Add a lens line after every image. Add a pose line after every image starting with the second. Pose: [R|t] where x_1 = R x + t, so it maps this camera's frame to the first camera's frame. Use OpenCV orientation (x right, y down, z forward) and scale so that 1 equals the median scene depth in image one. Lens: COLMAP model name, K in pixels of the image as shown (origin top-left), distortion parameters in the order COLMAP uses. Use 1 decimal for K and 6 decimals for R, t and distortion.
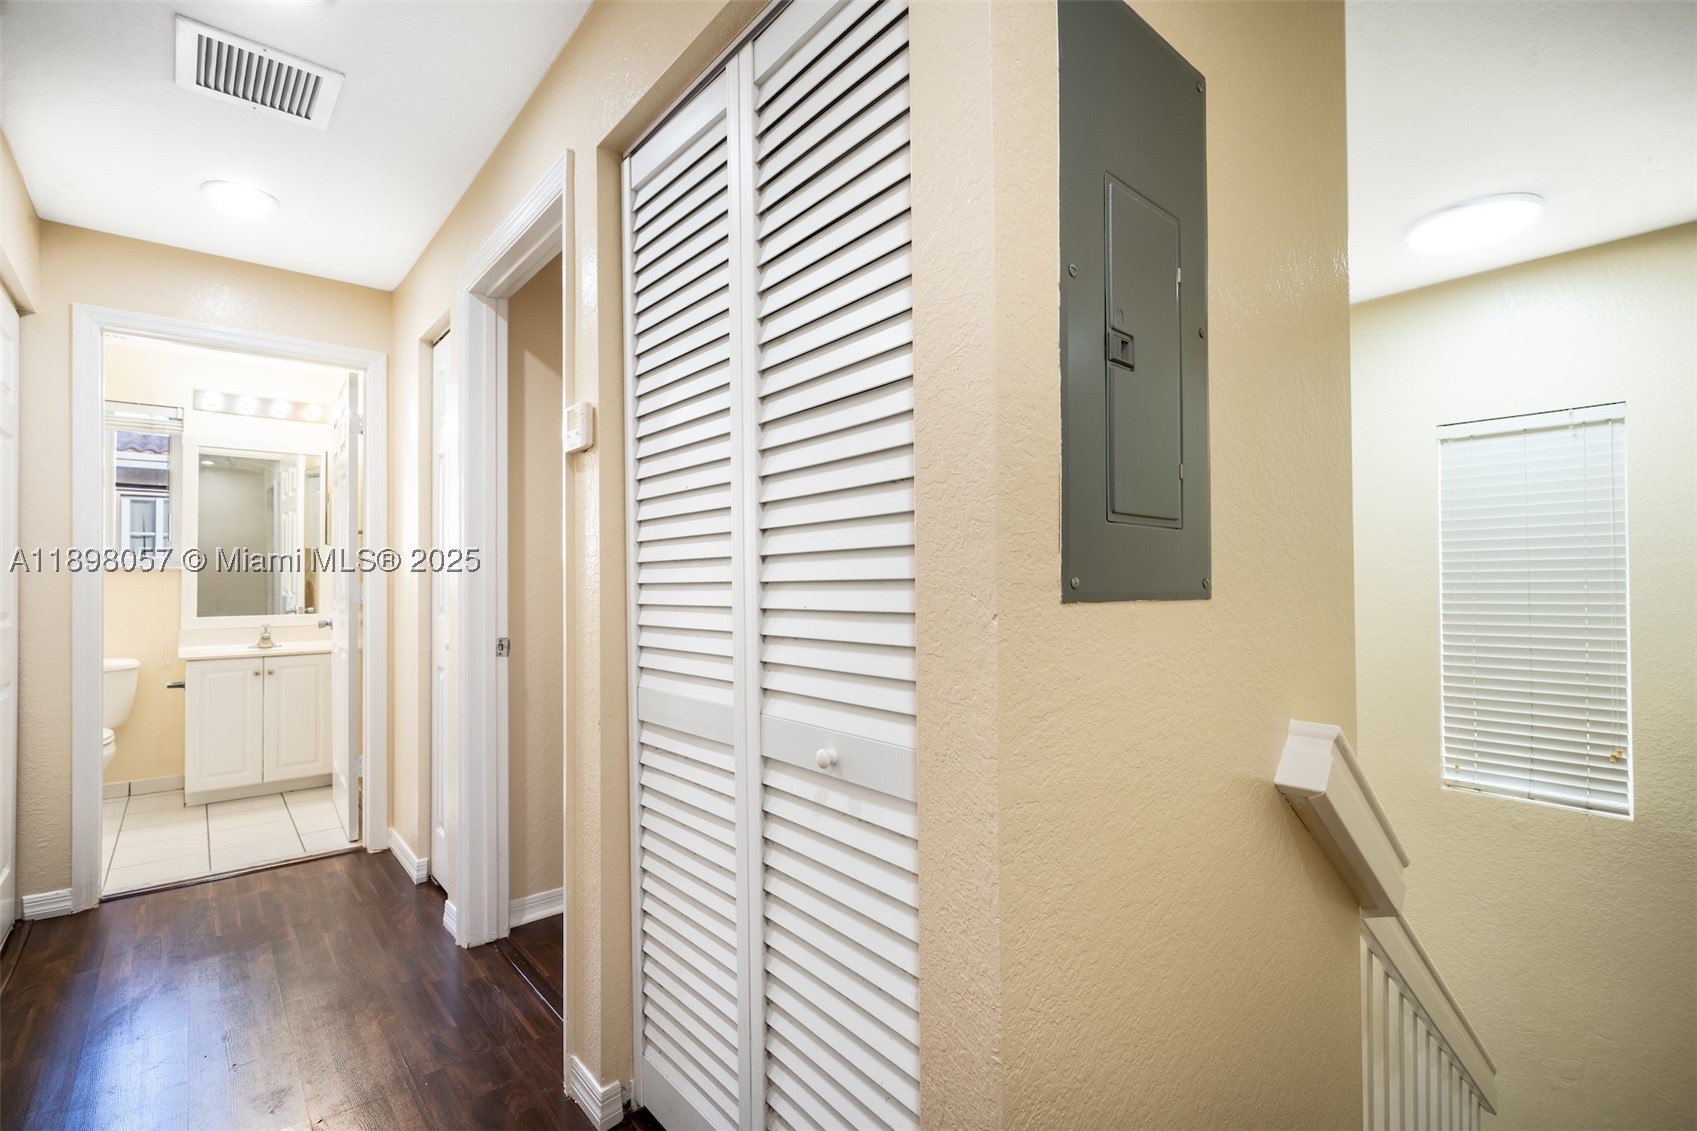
lens RADIAL K [[775.6, 0, 845.9], [0, 775.6, 569.1], [0, 0, 1]] dist [-0.010207, 0.003402]
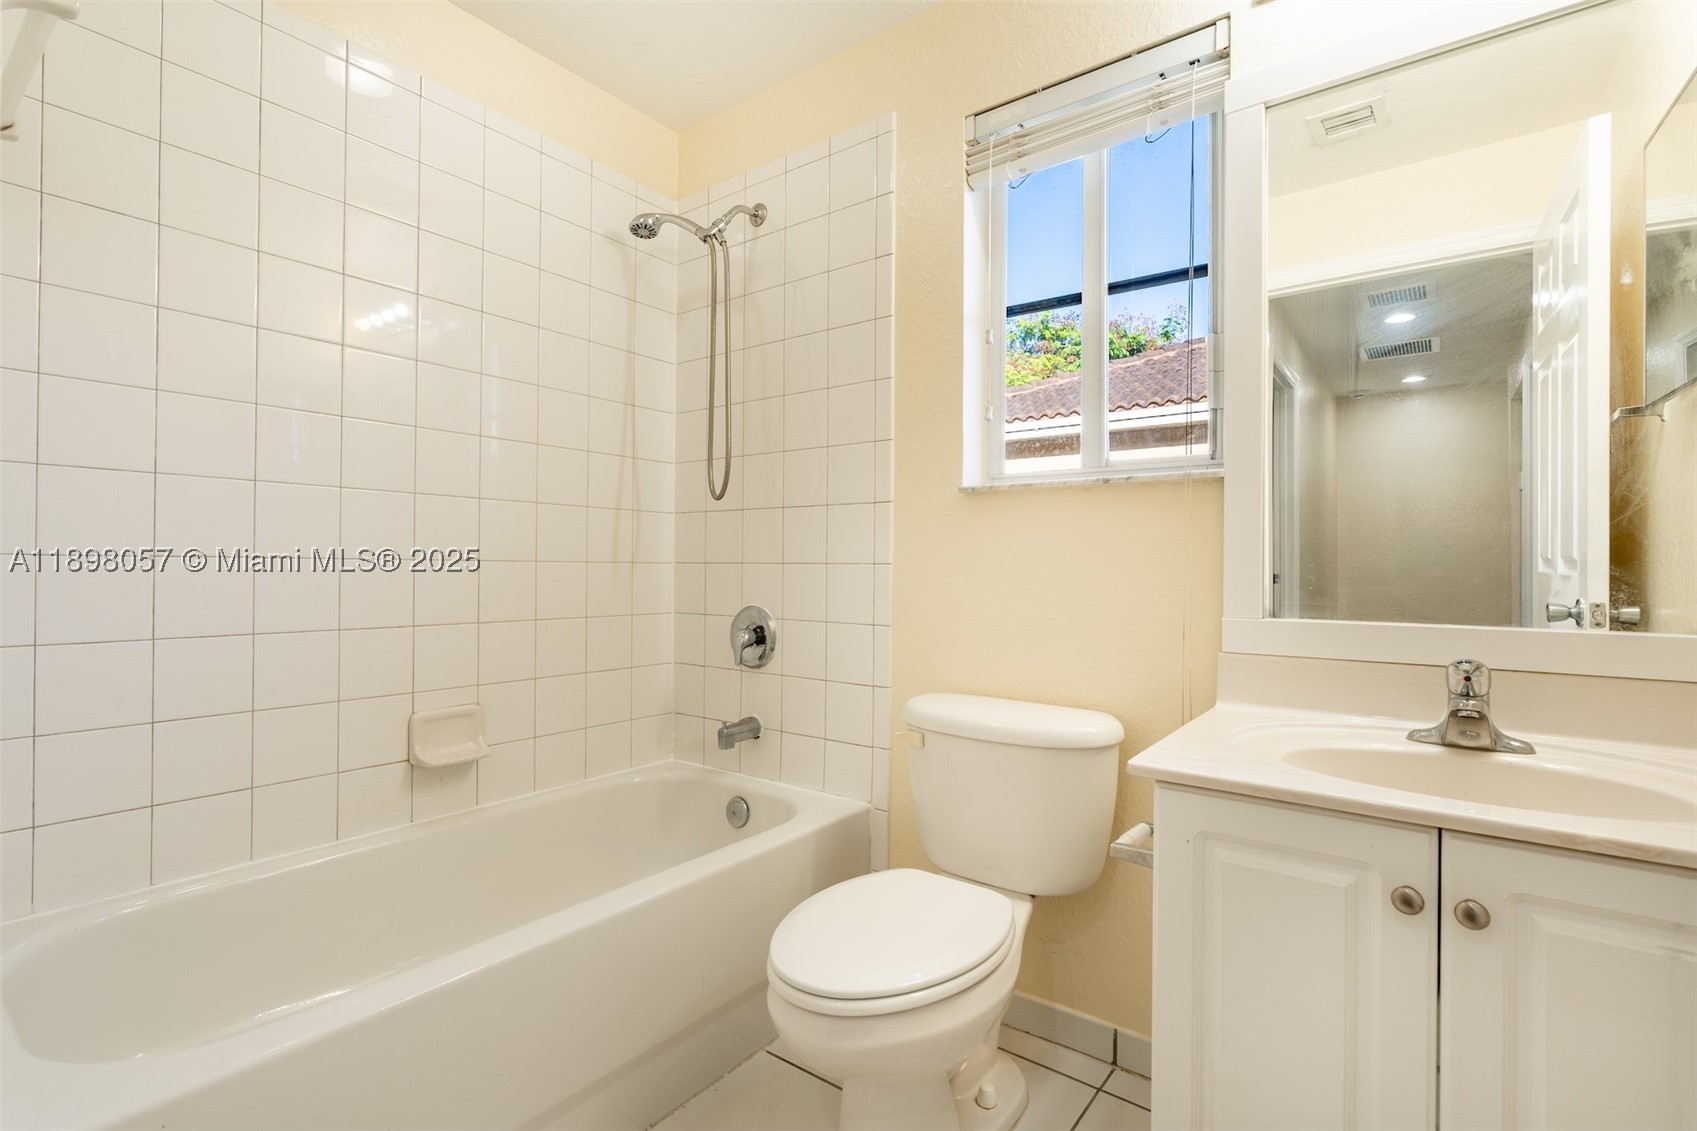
lens RADIAL K [[775.6, 0, 847.1], [0, 775.6, 563.2], [0, 0, 1]] dist [-0.010207, 0.003402]
pose [[0.207307, 0.002314, -0.978273, -0.542396], [-0.001441, 0.999997, 0.002060, 0.036935], [0.978275, 0.000983, 0.207310, 0.743857]]
